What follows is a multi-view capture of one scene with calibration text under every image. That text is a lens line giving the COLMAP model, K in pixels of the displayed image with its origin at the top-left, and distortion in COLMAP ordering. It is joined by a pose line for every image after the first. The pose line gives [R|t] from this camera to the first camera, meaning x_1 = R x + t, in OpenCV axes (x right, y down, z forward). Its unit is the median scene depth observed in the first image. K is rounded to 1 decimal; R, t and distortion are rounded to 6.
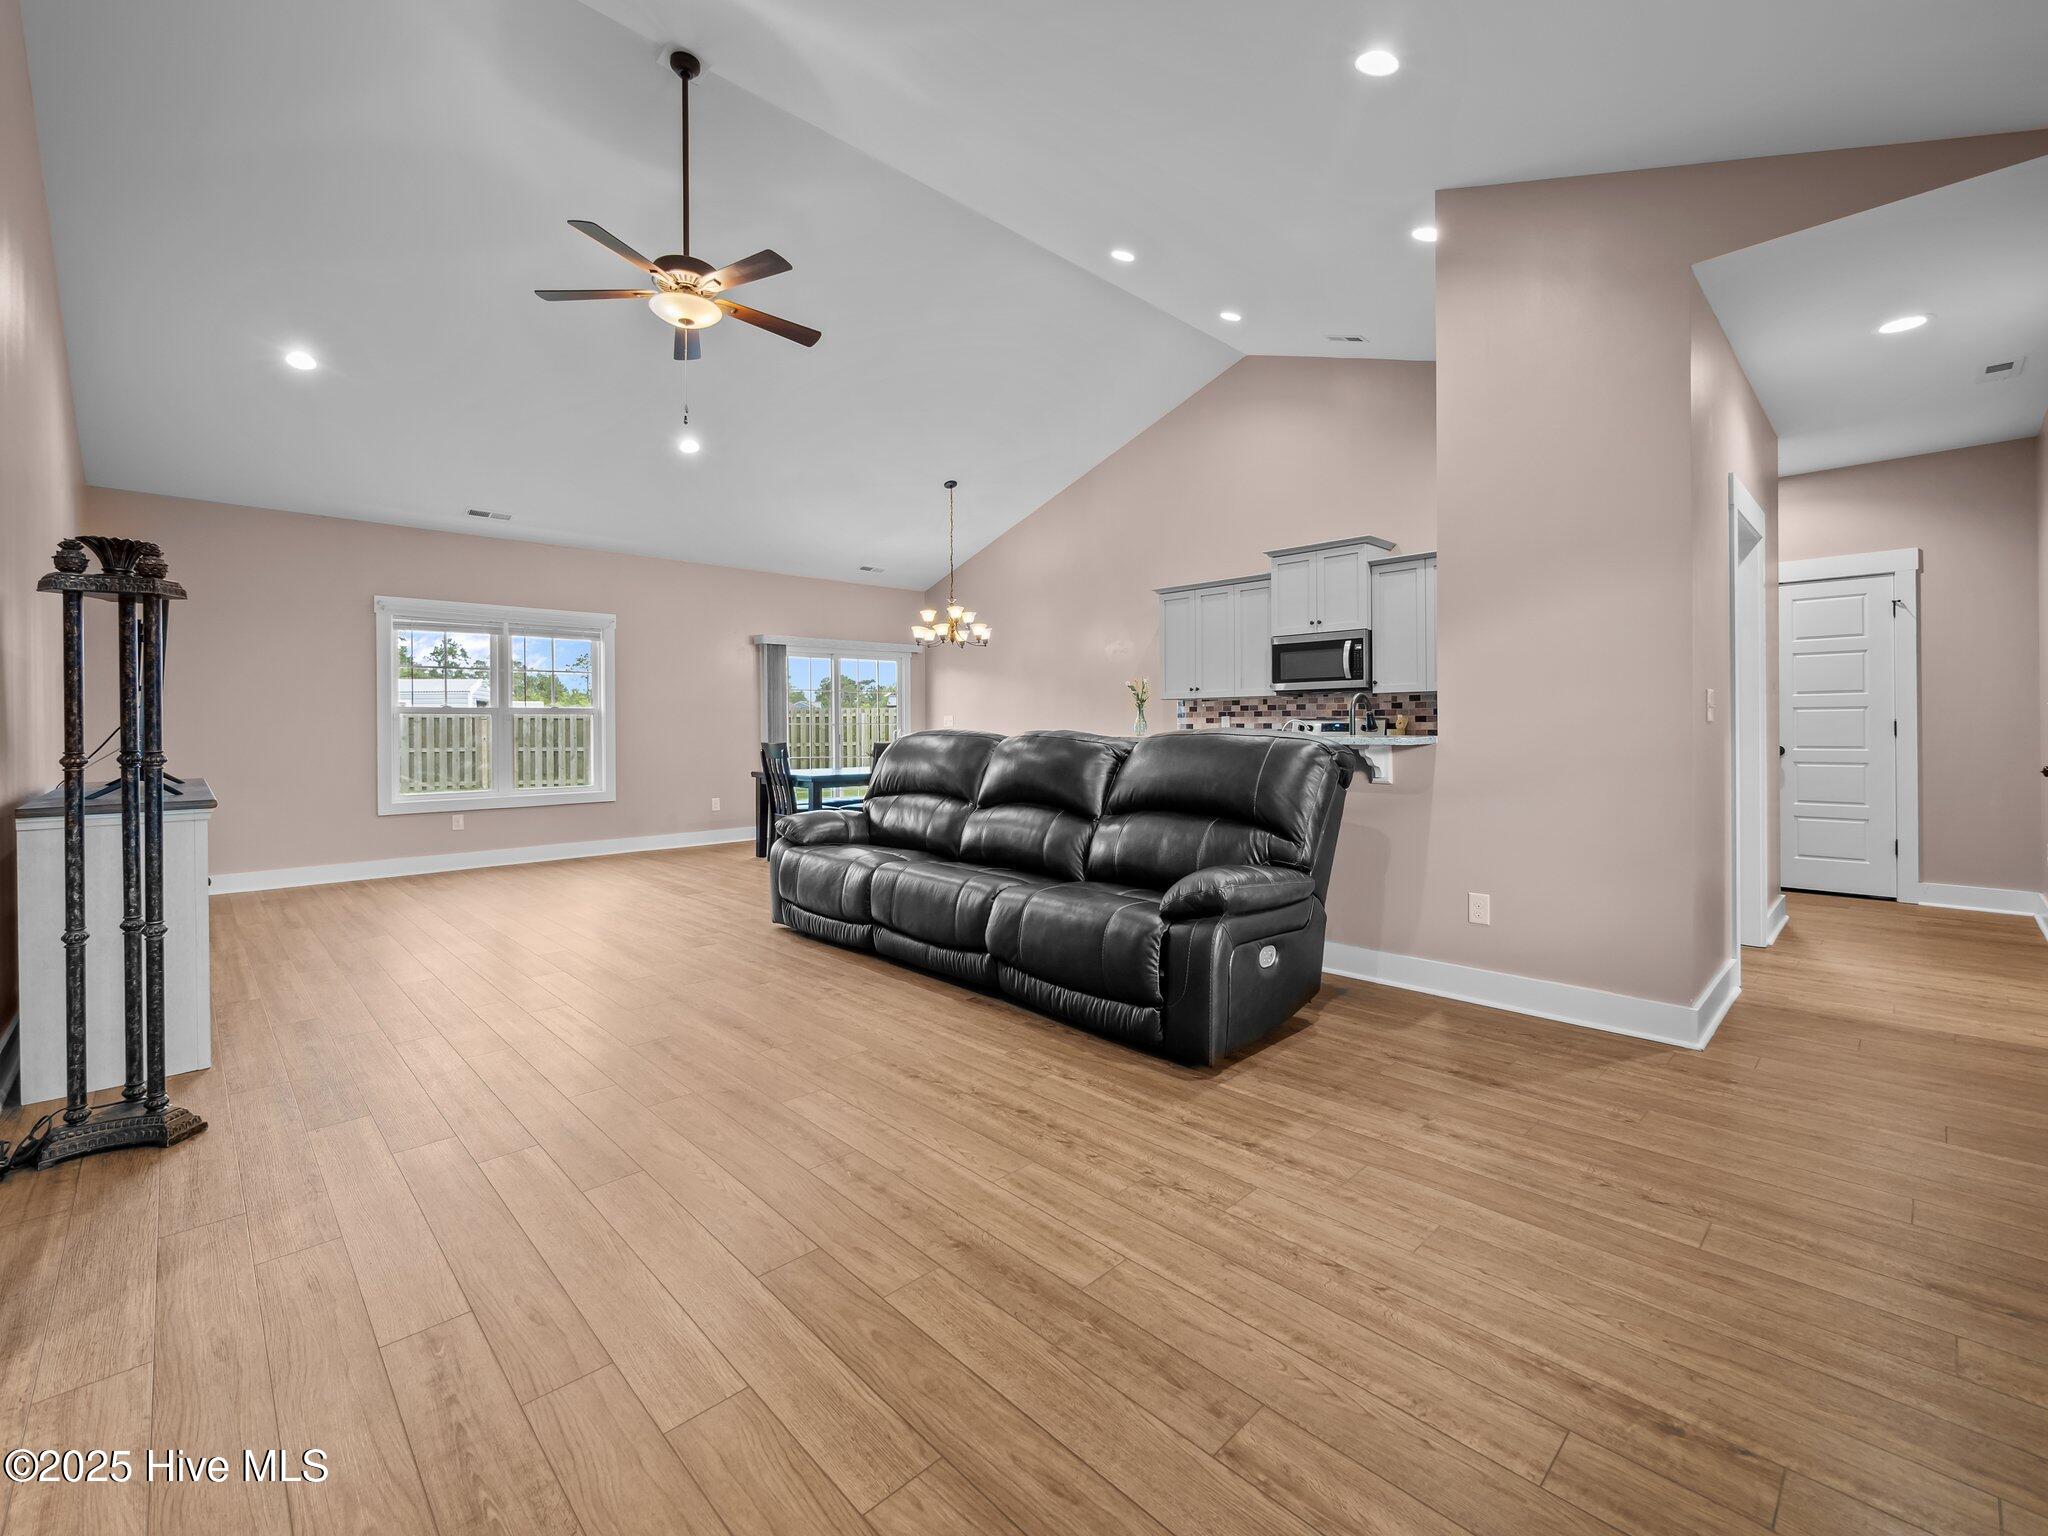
lens RADIAL K [[875.2, 0, 1035.5], [0, 875.2, 724.8], [0, 0, 1]] dist [-0.003351, -0.000046]
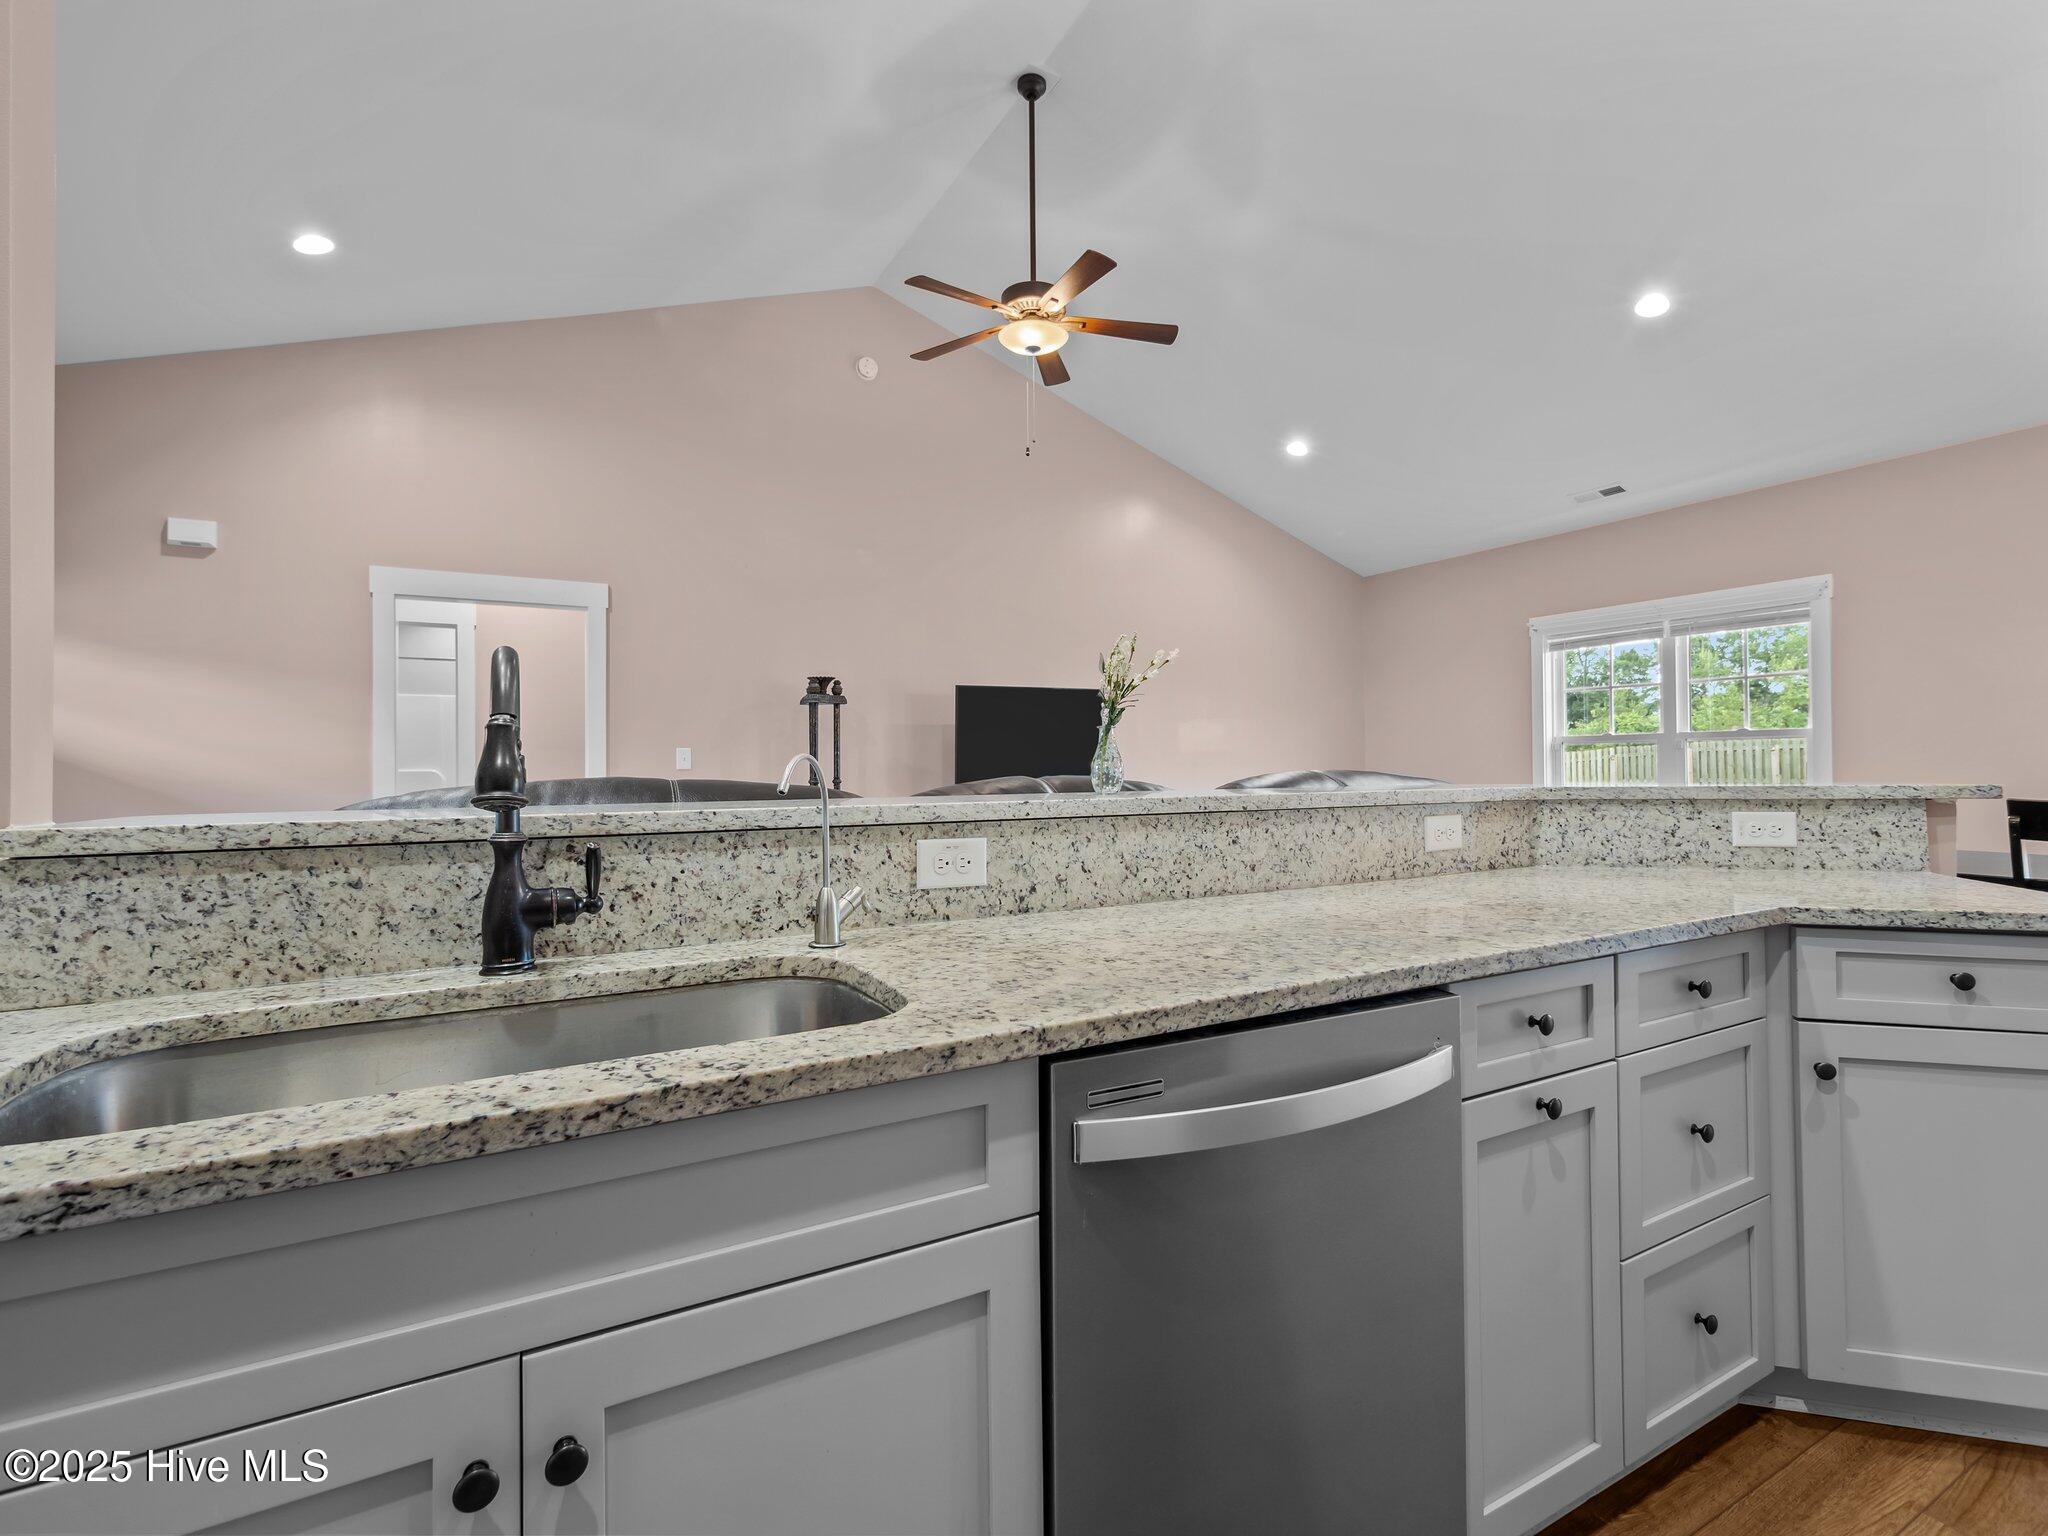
lens RADIAL K [[952.1, 0, 1031.7], [0, 952.1, 754.7], [0, 0, 1]] dist [0.001692, -0.000090]
pose [[-0.264931, -0.002522, -0.964264, 0.379731], [0.010302, 0.999932, -0.005446, -0.001887], [0.964212, -0.011377, -0.264887, 0.777234]]
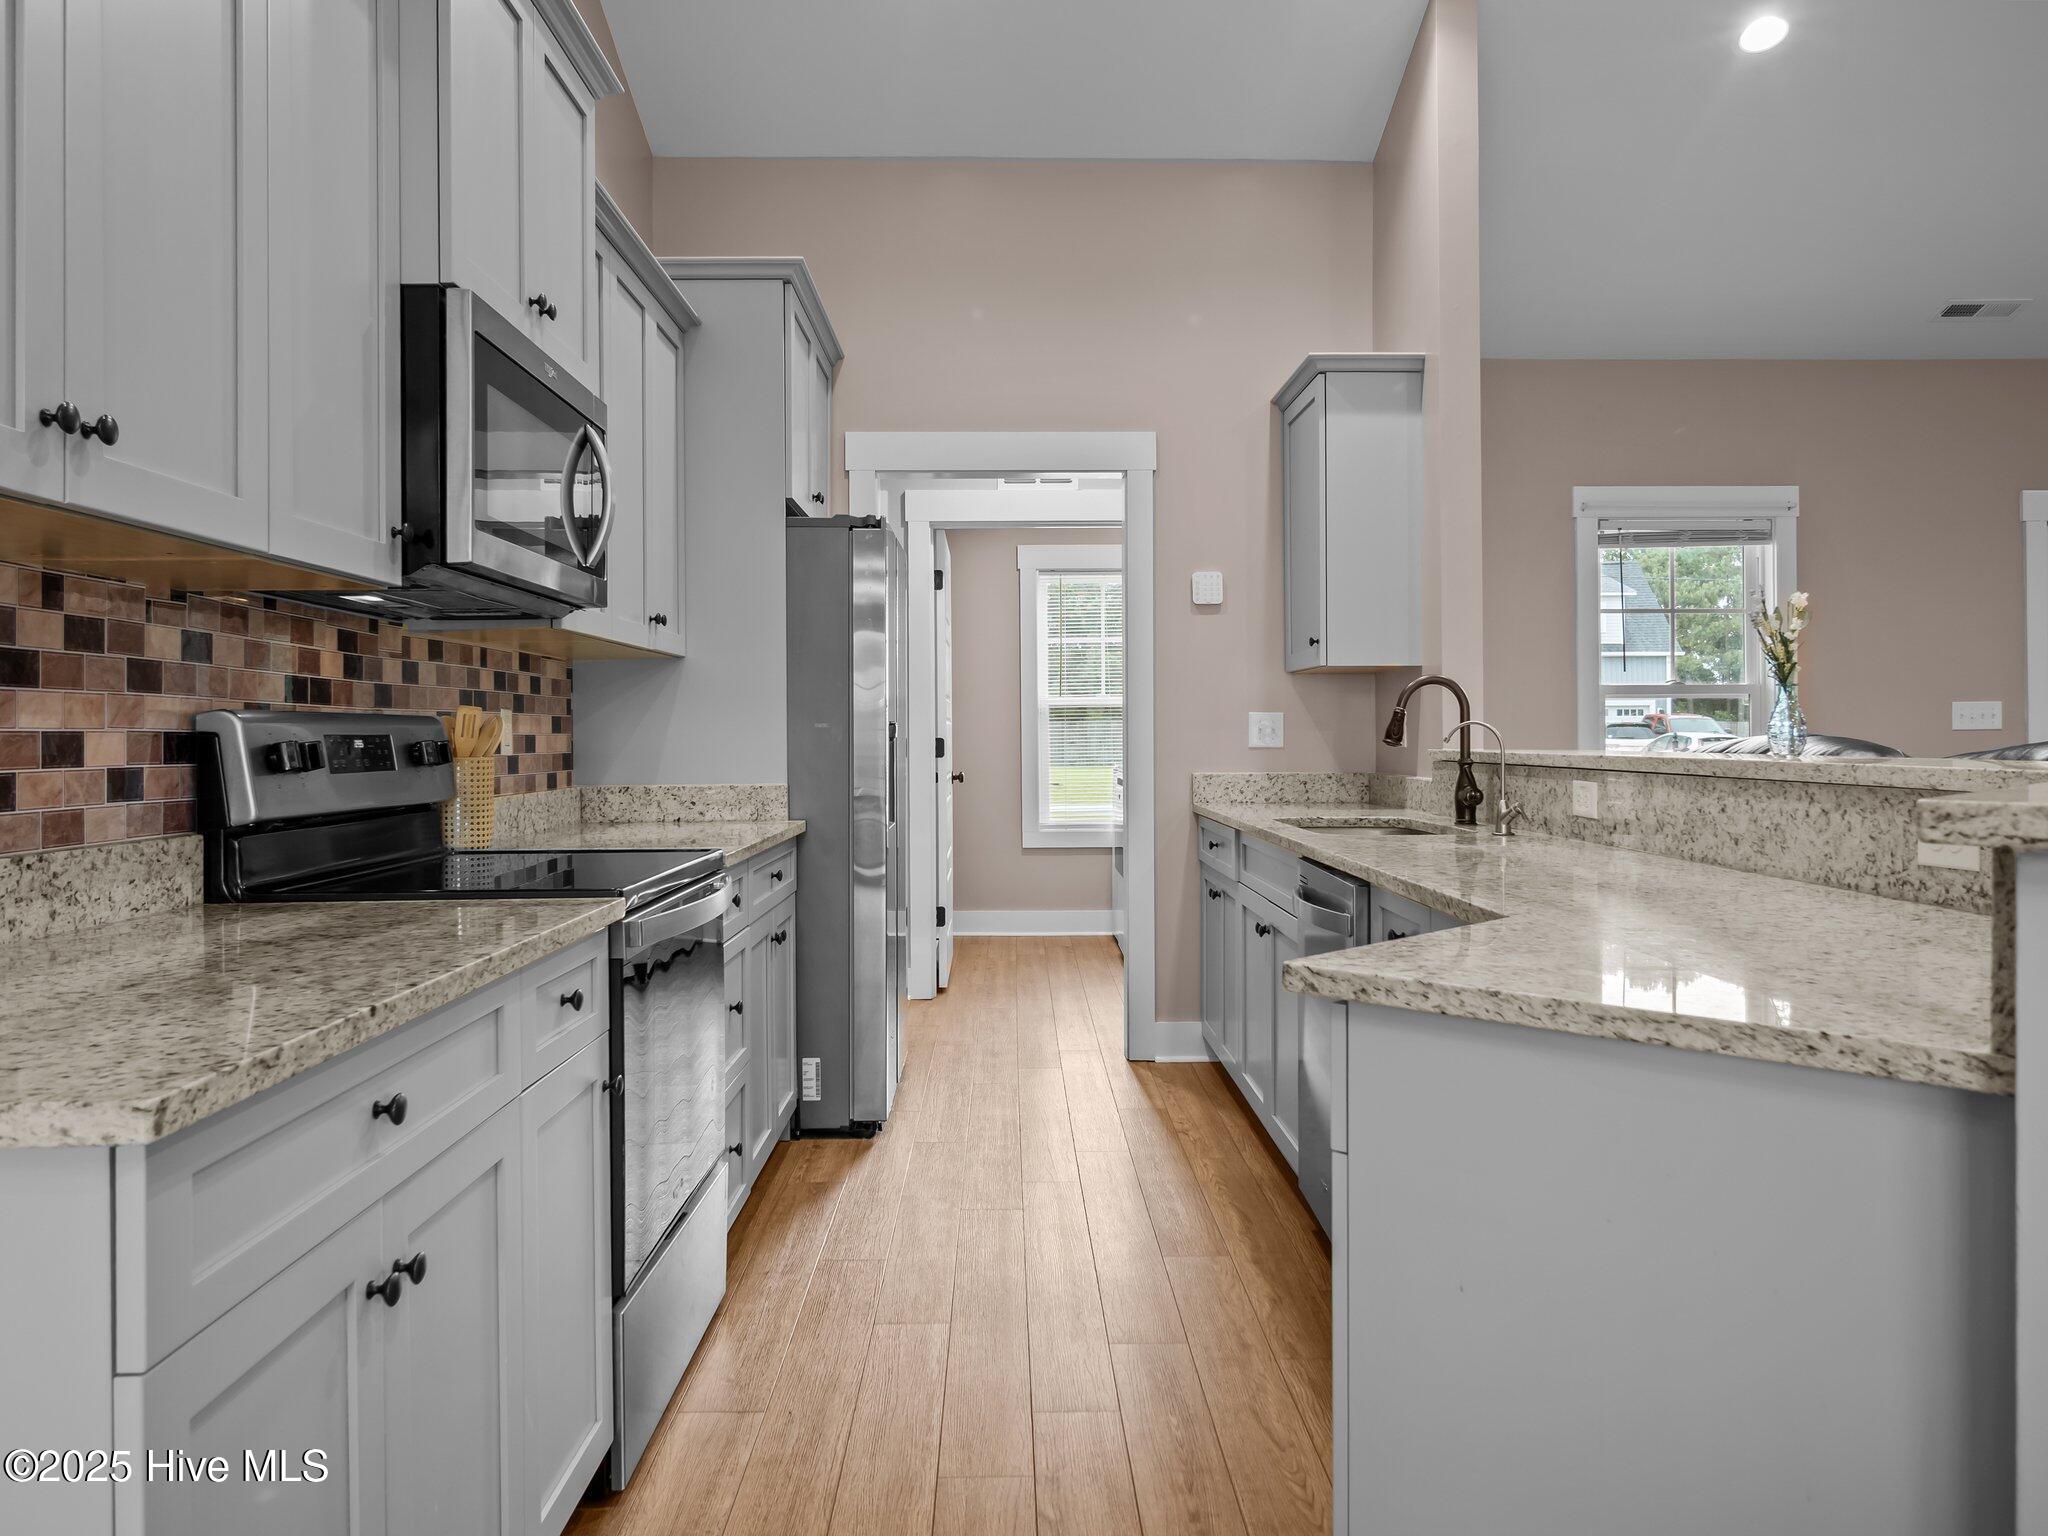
lens RADIAL K [[1425.9, 0, 1021.5], [0, 1425.9, 728.9], [0, 0, 1]] dist [-0.005242, 0.000871]
pose [[-0.723198, 0.014538, 0.690487, -0.036489], [0.011116, 0.999894, -0.009409, 0.002277], [-0.690551, 0.000871, -0.723283, 1.172022]]
